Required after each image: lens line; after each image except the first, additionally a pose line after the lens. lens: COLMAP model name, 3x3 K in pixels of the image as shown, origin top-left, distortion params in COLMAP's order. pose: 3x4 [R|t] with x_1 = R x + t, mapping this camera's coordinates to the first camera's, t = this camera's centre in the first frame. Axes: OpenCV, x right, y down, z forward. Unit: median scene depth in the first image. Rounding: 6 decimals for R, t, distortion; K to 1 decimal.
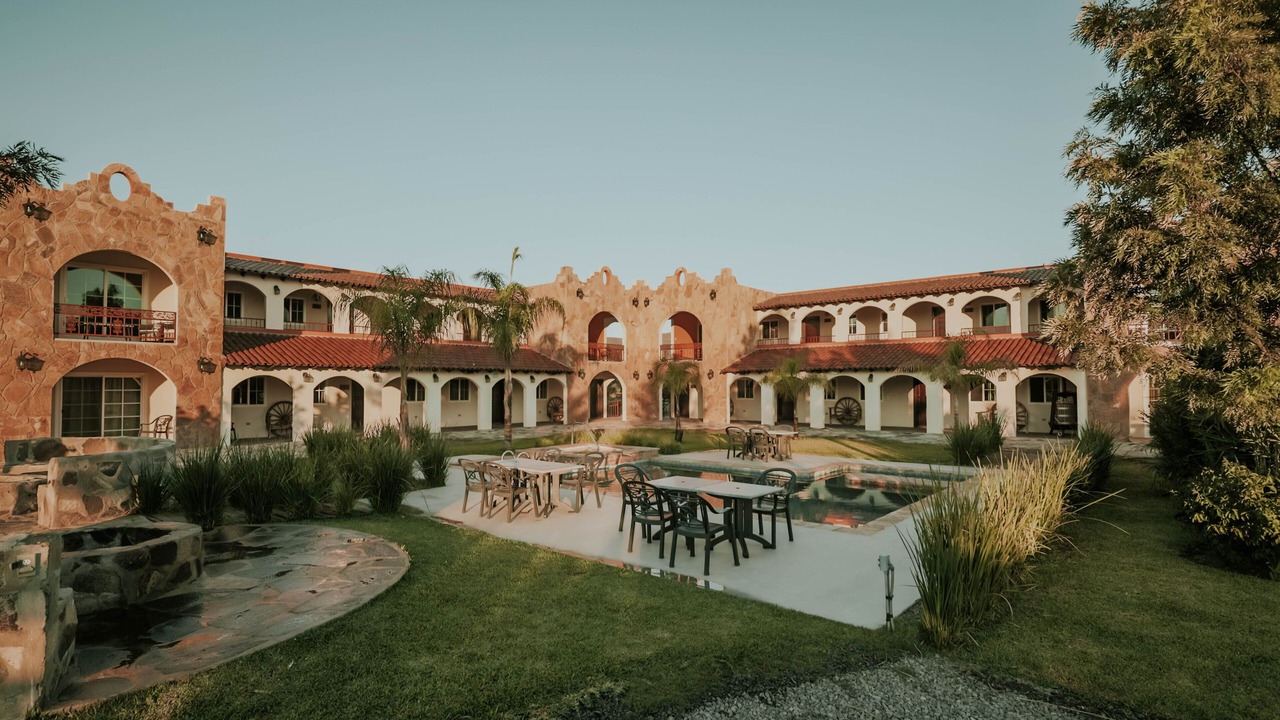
lens RADIAL K [[624.4, 0, 640.0], [0, 624.4, 360.0], [0, 0, 1]] dist [-0.010146, 0.001806]
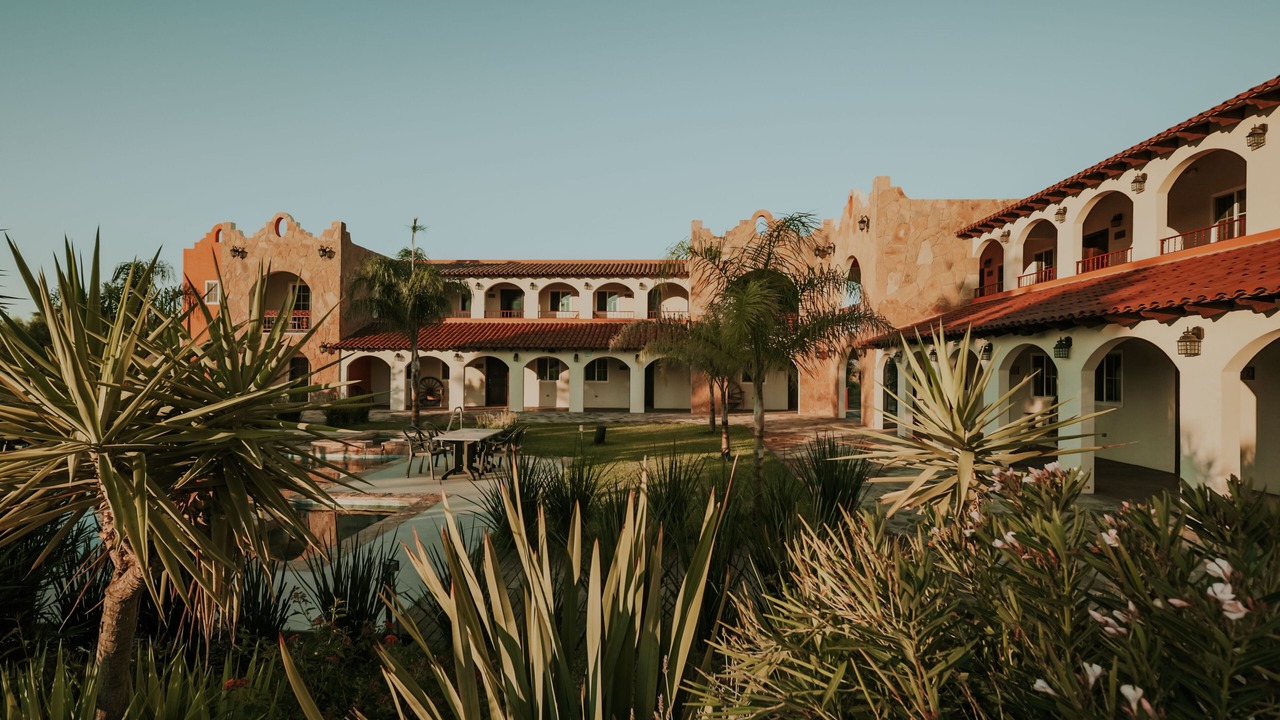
lens RADIAL K [[624.4, 0, 640.0], [0, 624.4, 360.0], [0, 0, 1]] dist [-0.010146, 0.001806]
pose [[0.618359, -0.006870, -0.785865, 0.594378], [0.025031, 0.999627, 0.010957, 0.027246], [0.785497, -0.026446, 0.618300, 0.532181]]
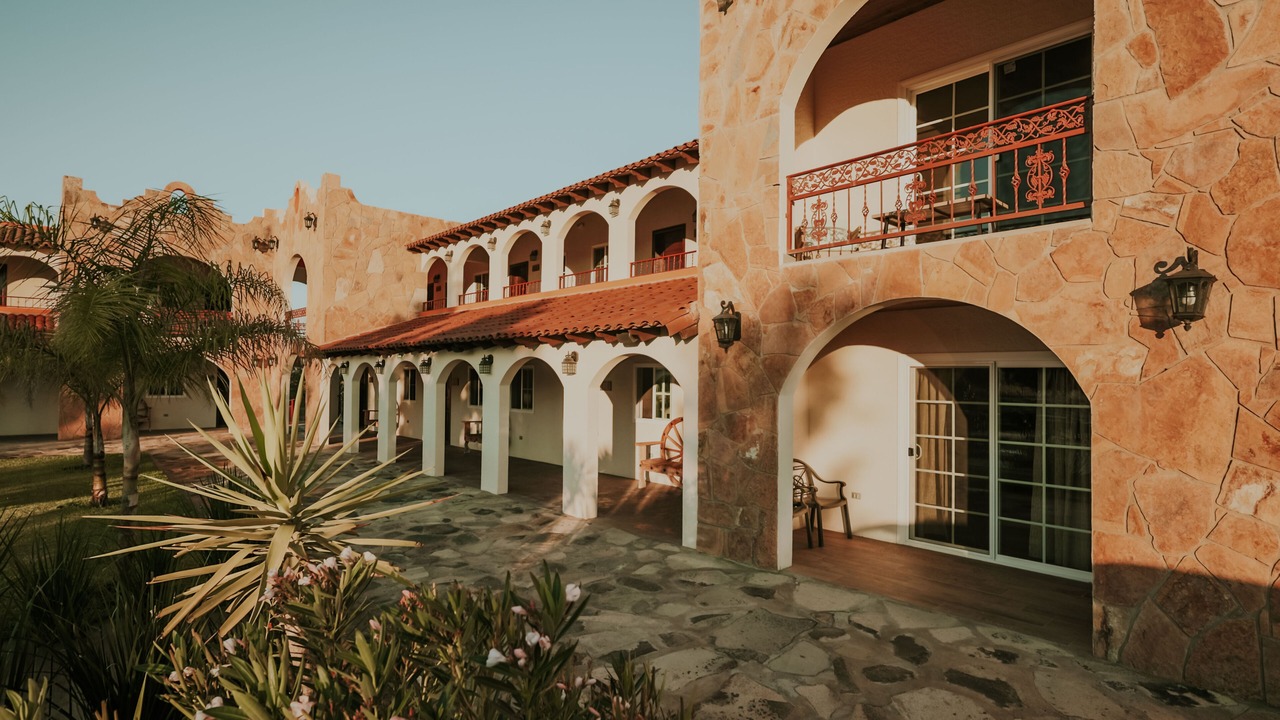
lens RADIAL K [[624.4, 0, 640.0], [0, 624.4, 360.0], [0, 0, 1]] dist [-0.010146, 0.001806]
pose [[0.994384, 0.004996, -0.105710, 0.606839], [-0.003401, 0.999878, 0.015266, 0.018625], [0.105773, -0.014821, 0.994280, 0.569860]]
